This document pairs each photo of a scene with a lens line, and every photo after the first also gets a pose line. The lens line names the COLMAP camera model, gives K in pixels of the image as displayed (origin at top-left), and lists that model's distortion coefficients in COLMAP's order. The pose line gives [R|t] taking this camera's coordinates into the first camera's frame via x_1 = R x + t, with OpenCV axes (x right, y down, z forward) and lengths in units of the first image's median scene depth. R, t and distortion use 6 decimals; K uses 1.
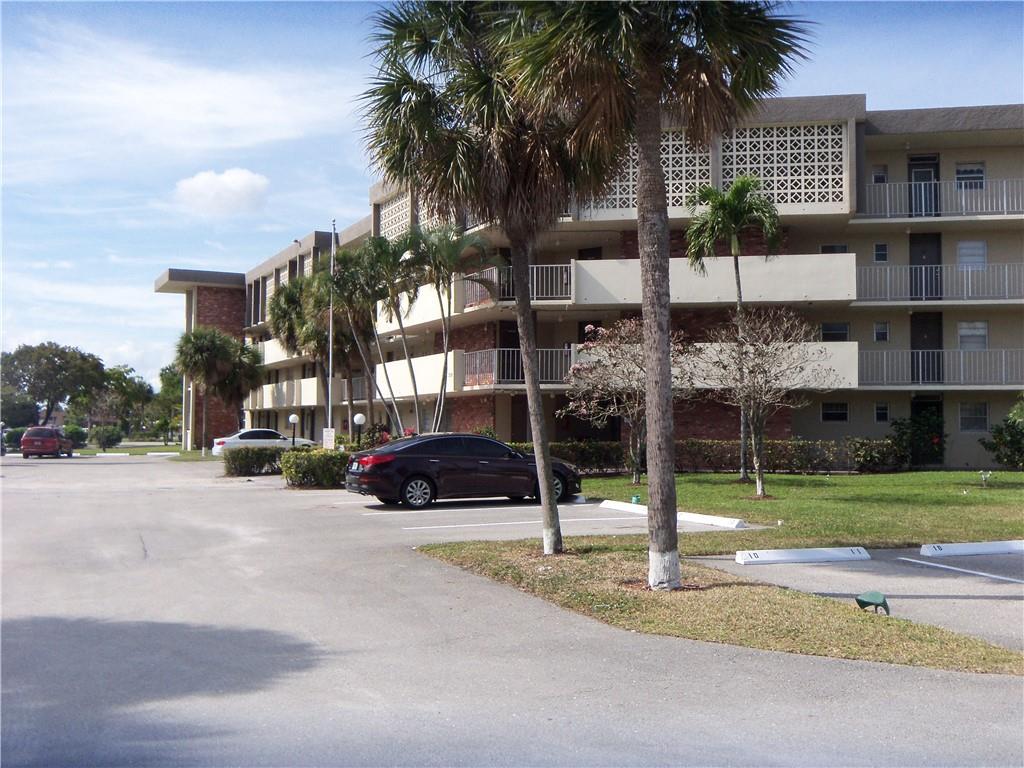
lens RADIAL K [[1070.5, 0, 513.1], [0, 1070.5, 366.2], [0, 0, 1]] dist [-0.013605, 0.000000]
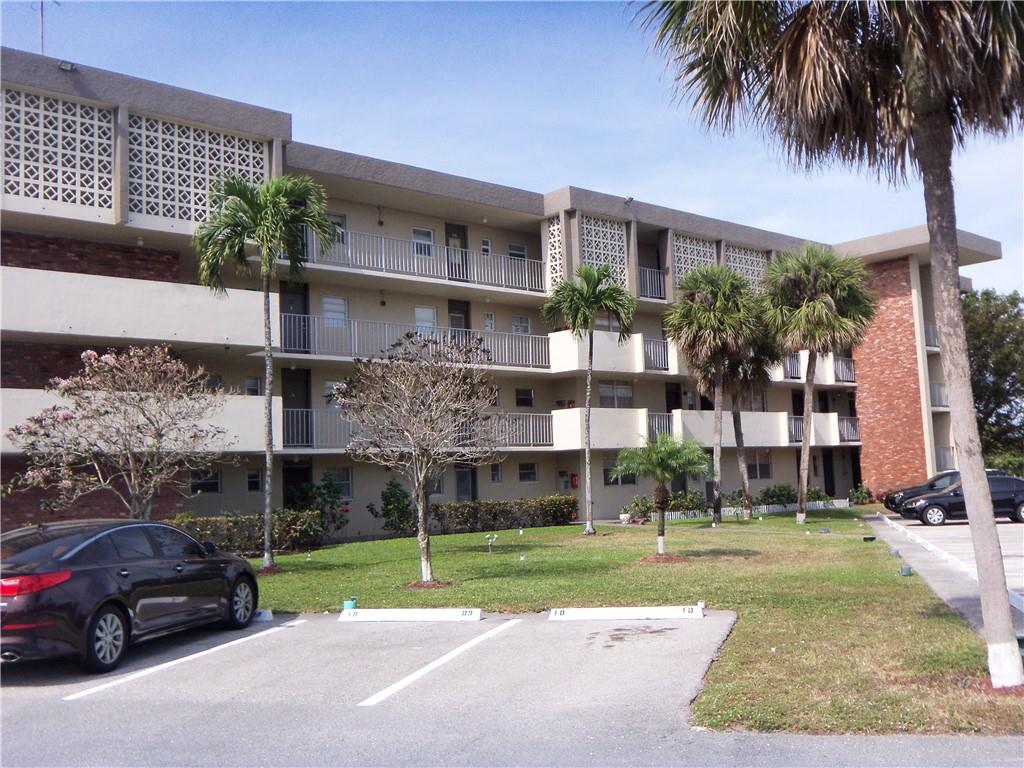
lens RADIAL K [[1070.5, 0, 514.1], [0, 1070.5, 374.4], [0, 0, 1]] dist [-0.013605, 0.000000]
pose [[0.601747, 0.053648, 0.796883, -0.143078], [-0.000921, 0.997787, -0.066478, 0.009260], [-0.798686, 0.039269, 0.600465, 0.194848]]
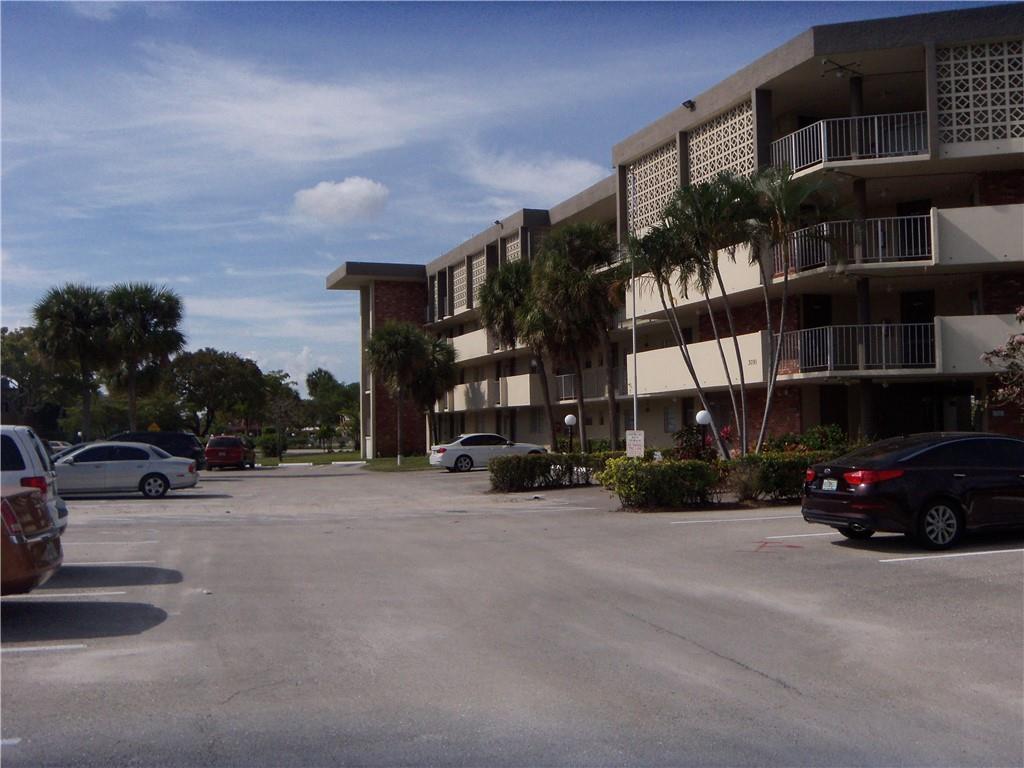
lens RADIAL K [[1070.5, 0, 517.5], [0, 1070.5, 378.3], [0, 0, 1]] dist [-0.013605, 0.000000]
pose [[0.994599, -0.024634, -0.100828, -0.102882], [0.025663, 0.999631, 0.008926, 0.005708], [0.100571, -0.011465, 0.994864, 0.117954]]
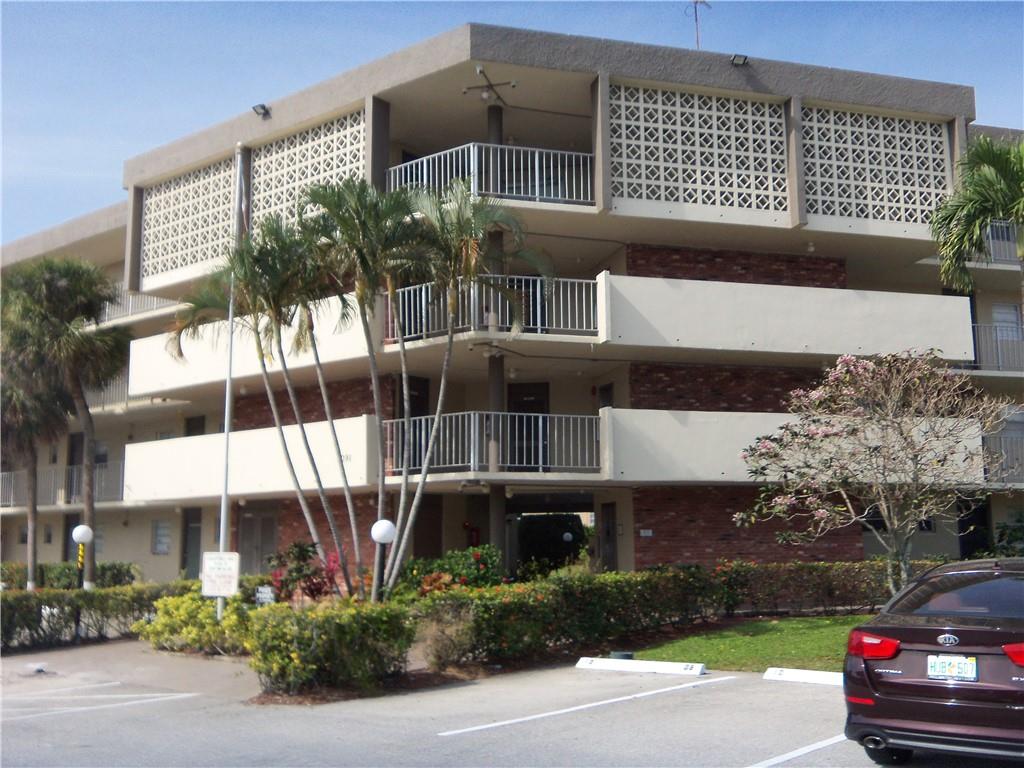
lens RADIAL K [[1070.5, 0, 517.0], [0, 1070.5, 371.3], [0, 0, 1]] dist [-0.013605, 0.000000]
pose [[0.897921, 0.058262, 0.436284, -0.155919], [-0.013019, 0.994283, -0.105982, 0.014640], [-0.439964, 0.089483, 0.893546, 0.285318]]
